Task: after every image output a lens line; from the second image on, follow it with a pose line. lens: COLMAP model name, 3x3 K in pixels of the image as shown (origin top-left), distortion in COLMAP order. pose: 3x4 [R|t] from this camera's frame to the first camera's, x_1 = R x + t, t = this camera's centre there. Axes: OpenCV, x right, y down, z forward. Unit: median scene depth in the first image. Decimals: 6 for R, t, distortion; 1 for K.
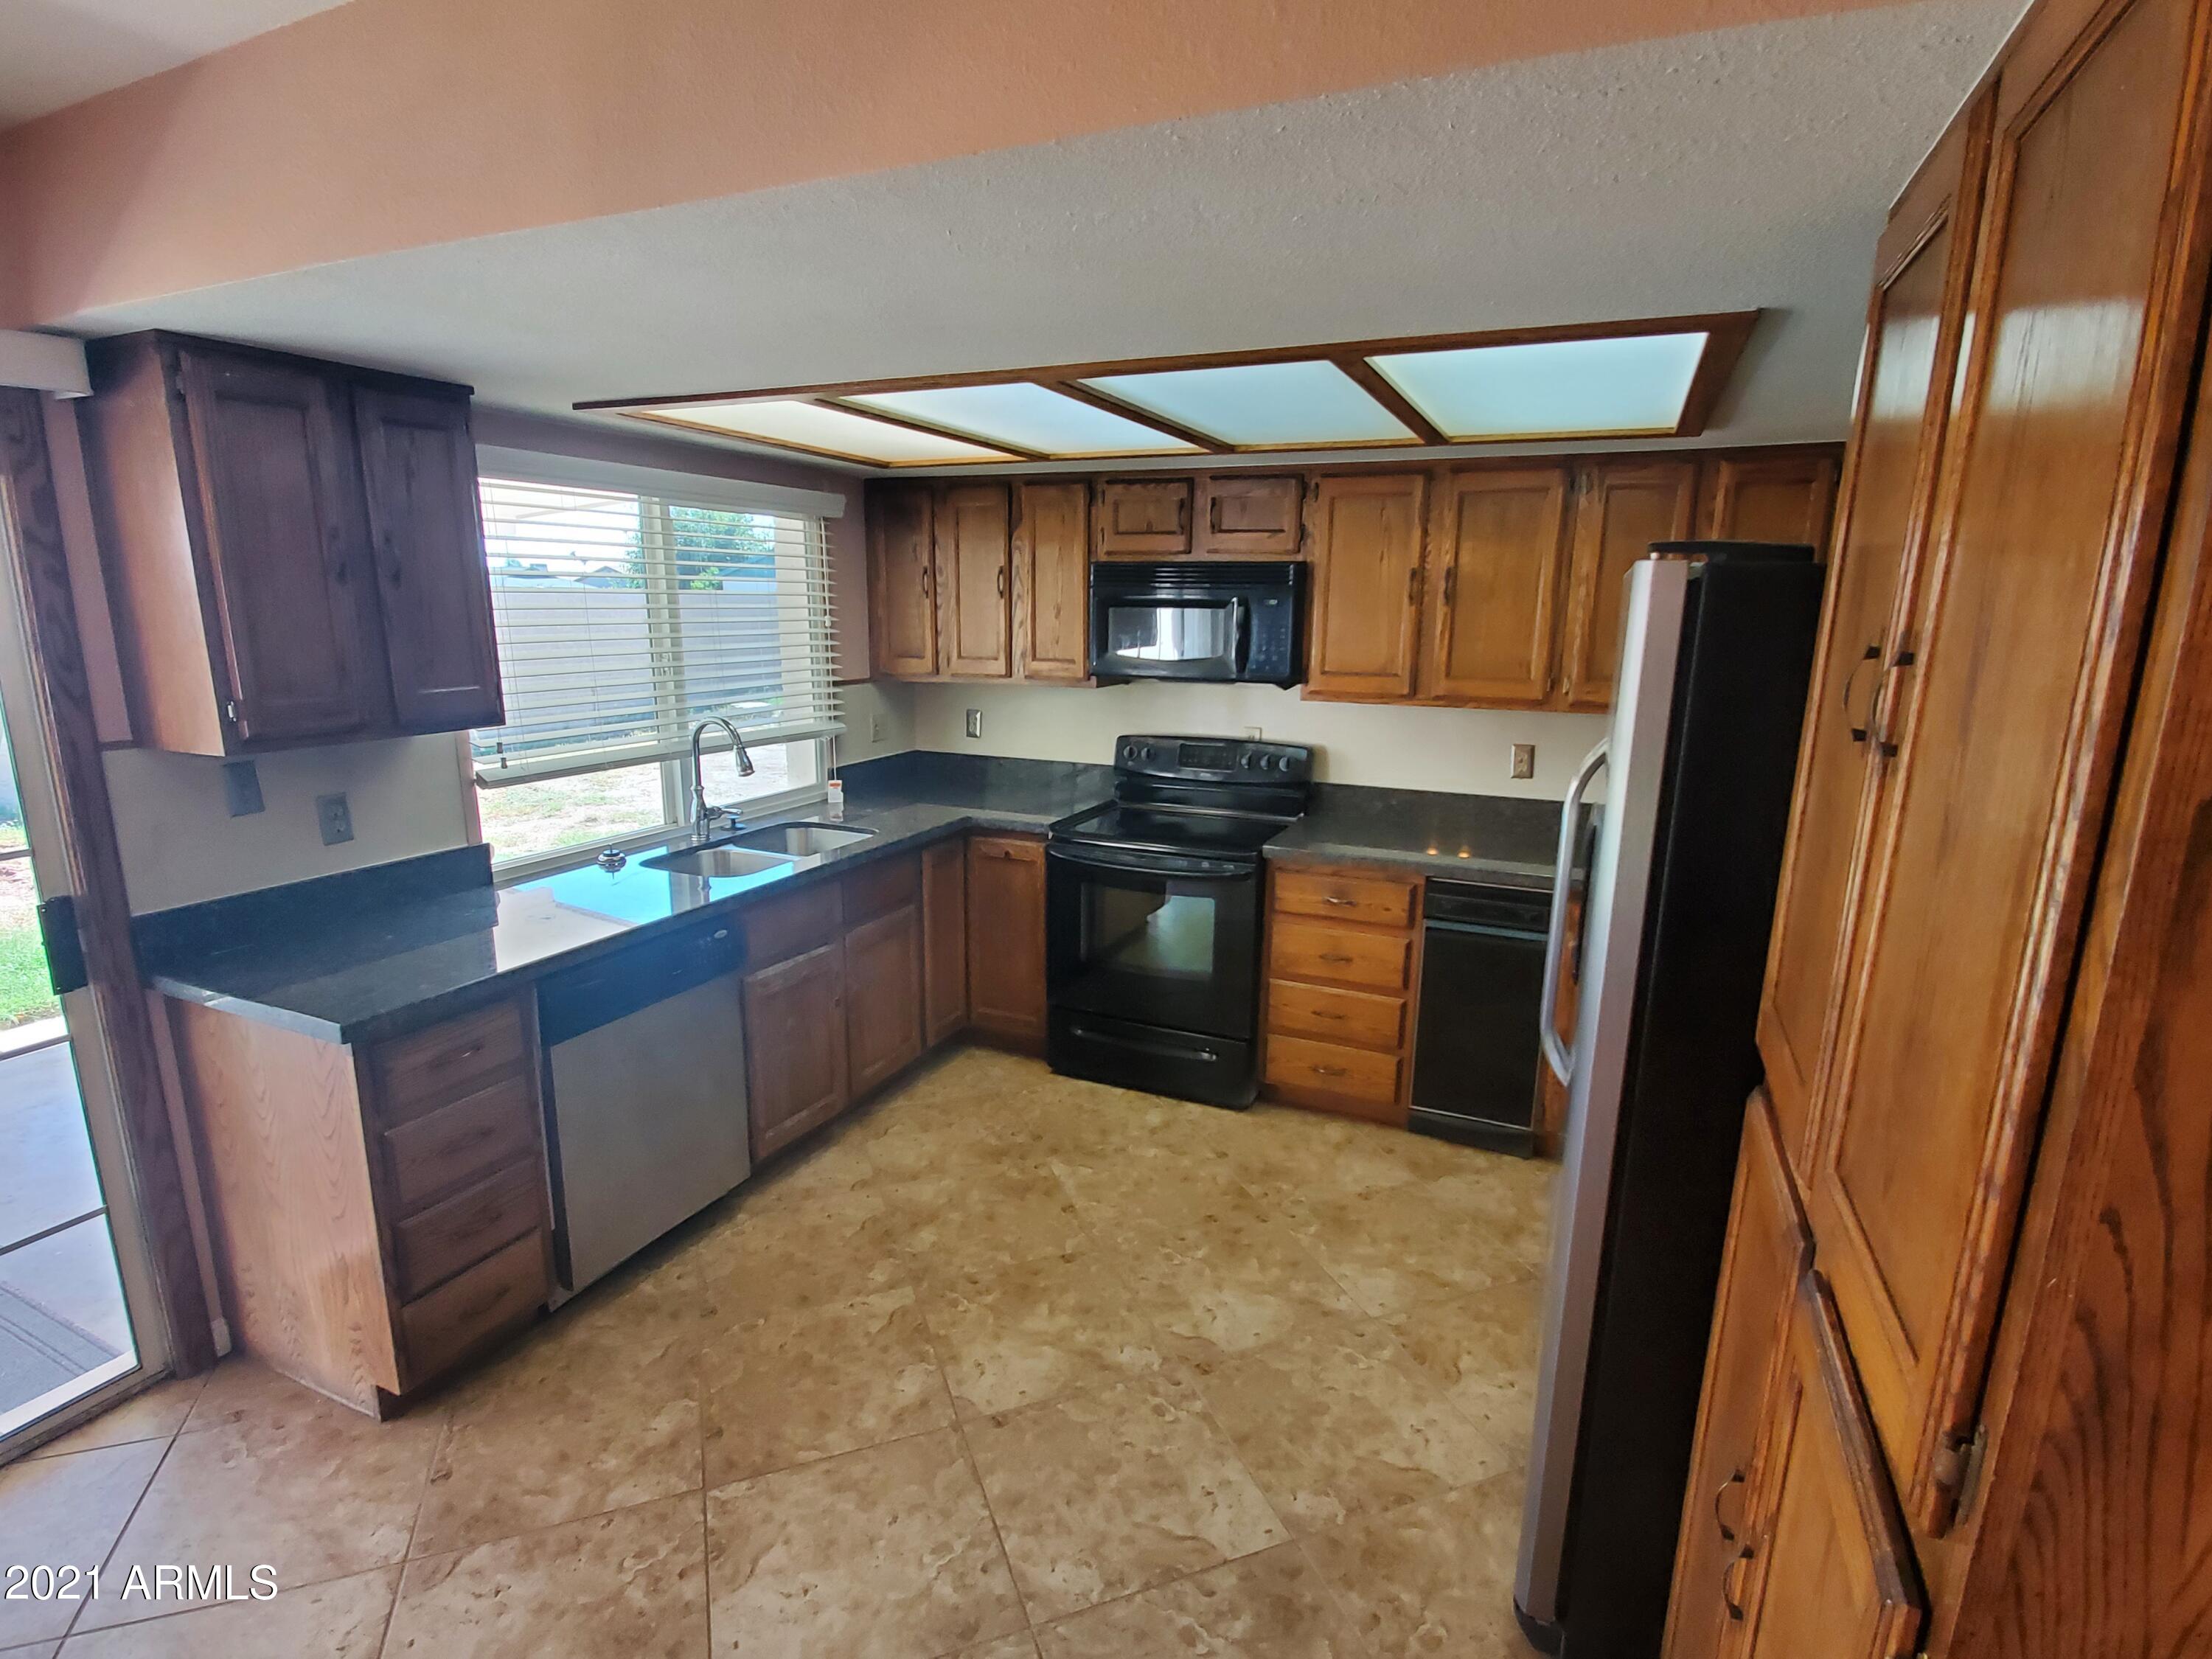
lens RADIAL K [[1107.0, 0, 1096.1], [0, 1107.0, 858.7], [0, 0, 1]] dist [0.000818, -0.008485]
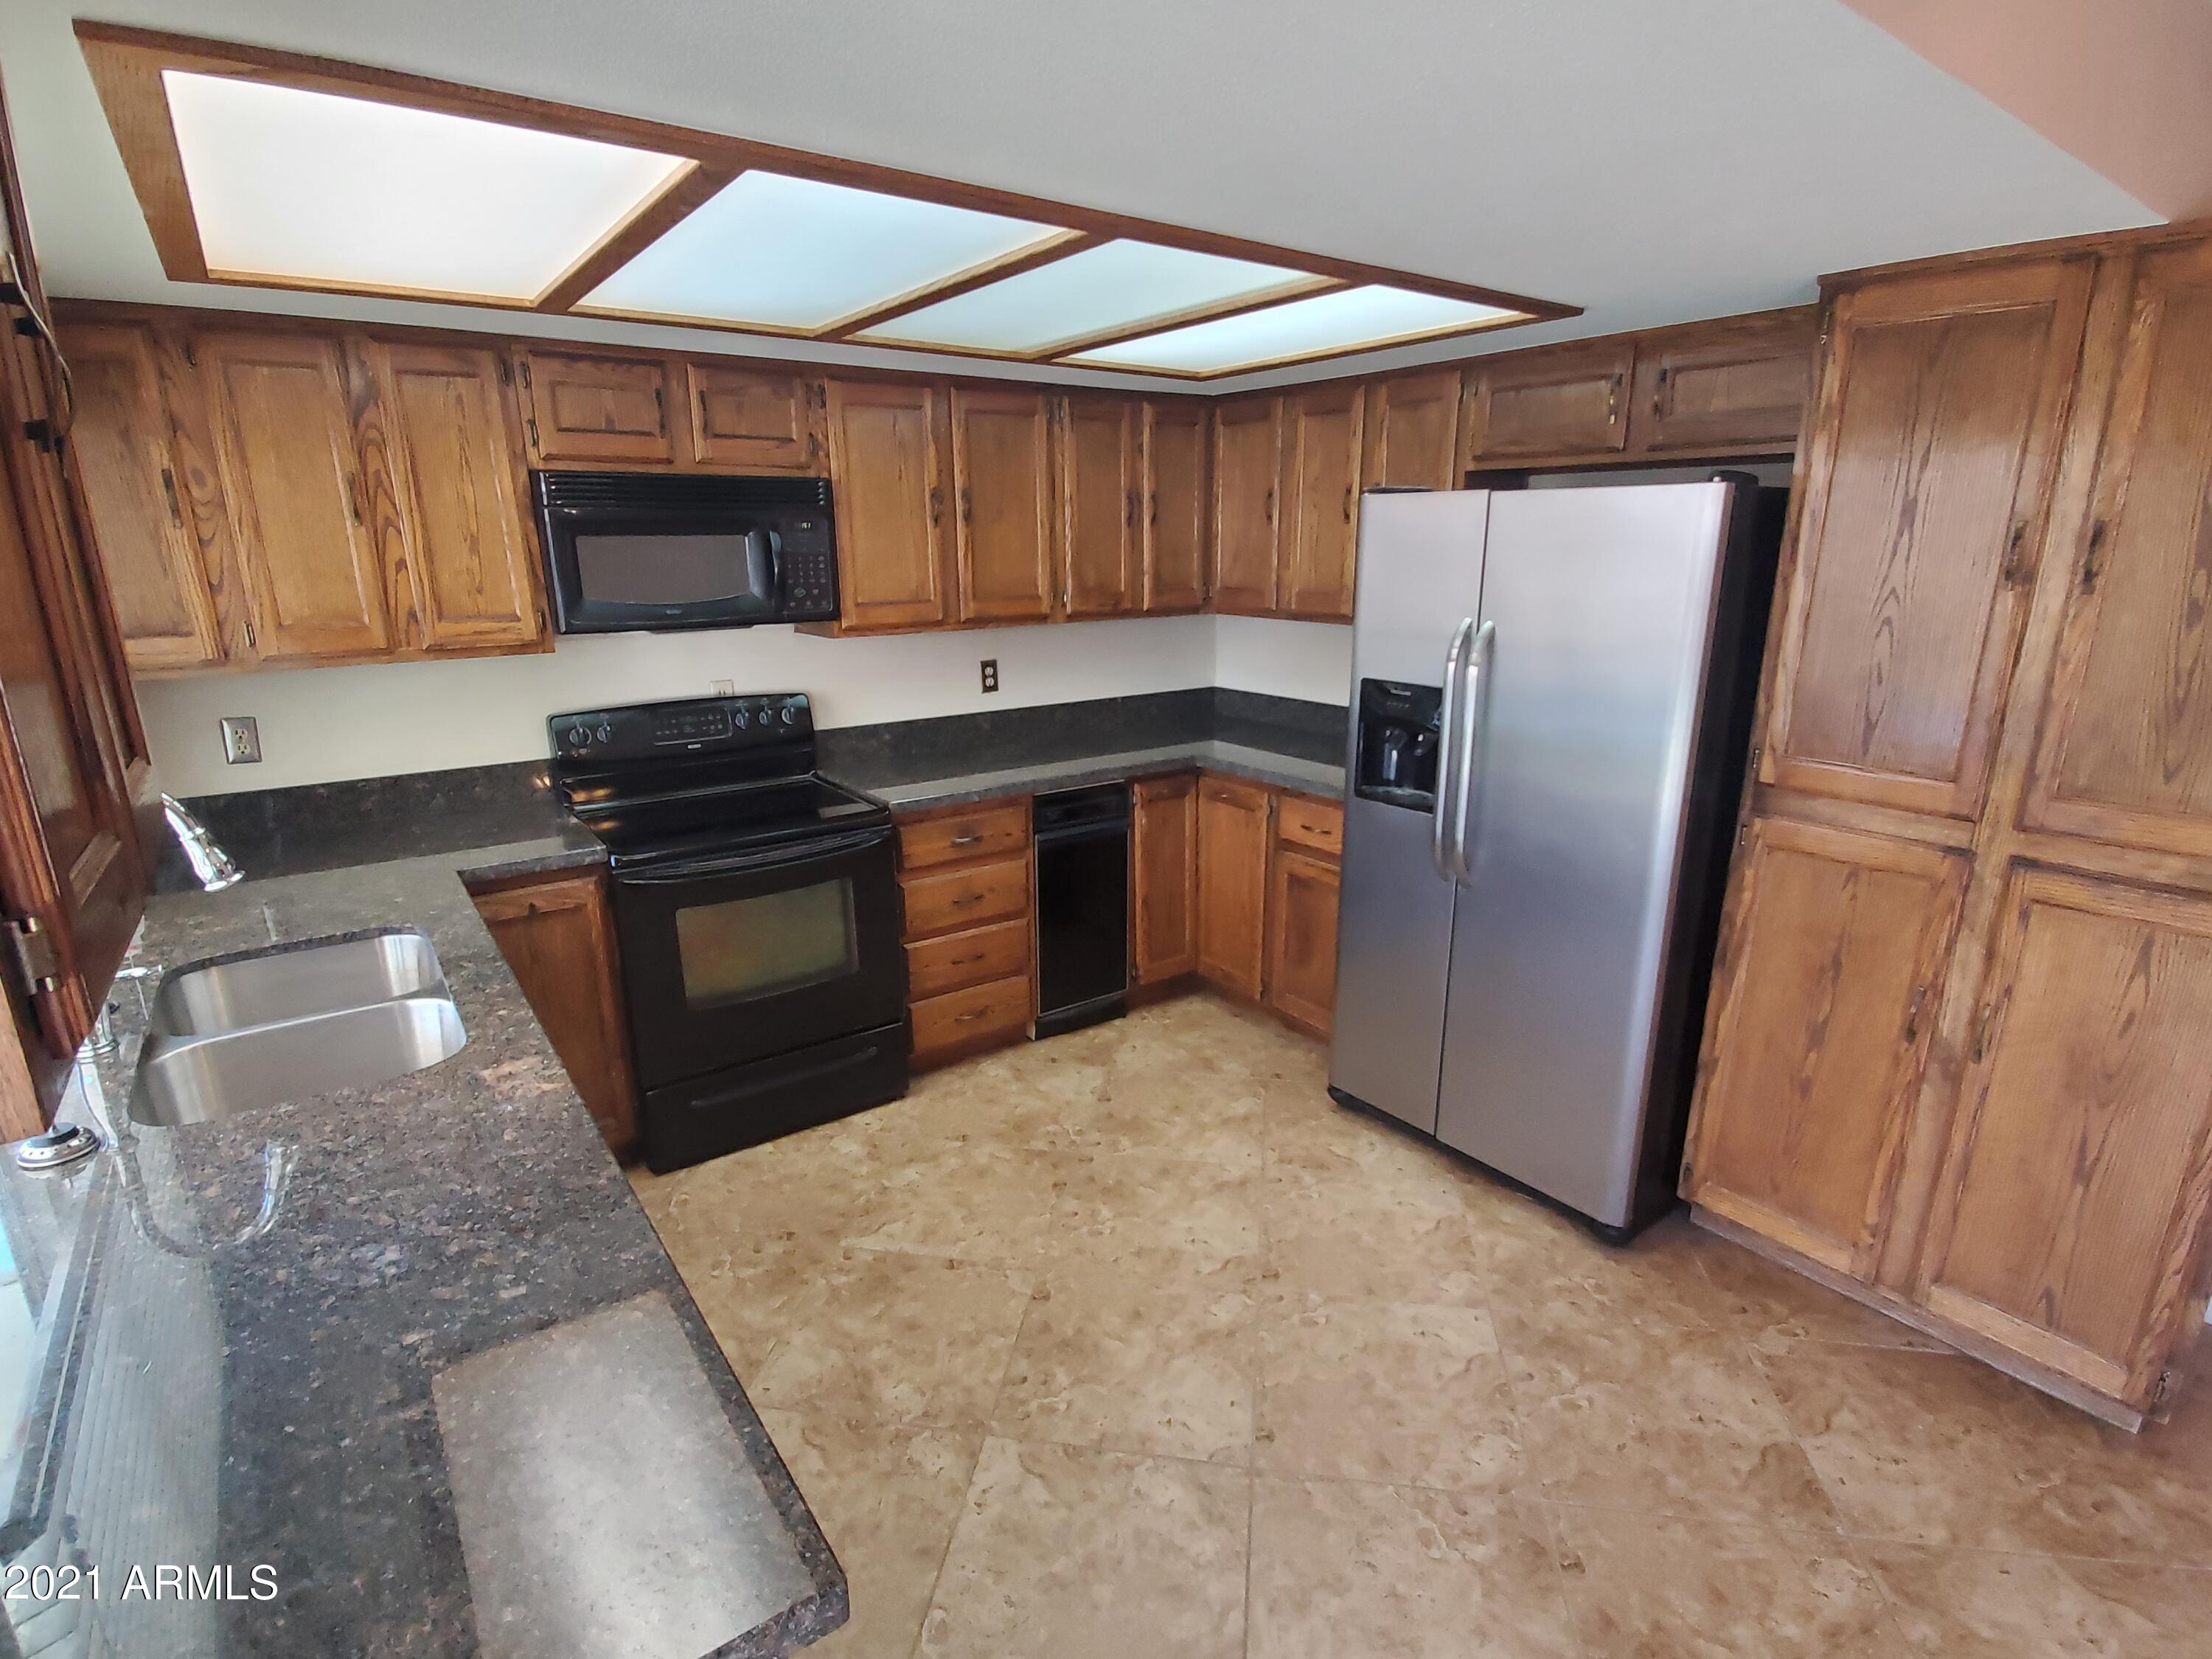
lens RADIAL K [[1107.0, 0, 1096.1], [0, 1107.0, 858.7], [0, 0, 1]] dist [0.000818, -0.008485]
pose [[0.490059, -0.256397, 0.833128, -0.520020], [0.209544, 0.962388, 0.172920, -0.086987], [-0.846128, 0.089836, 0.525354, 0.394729]]
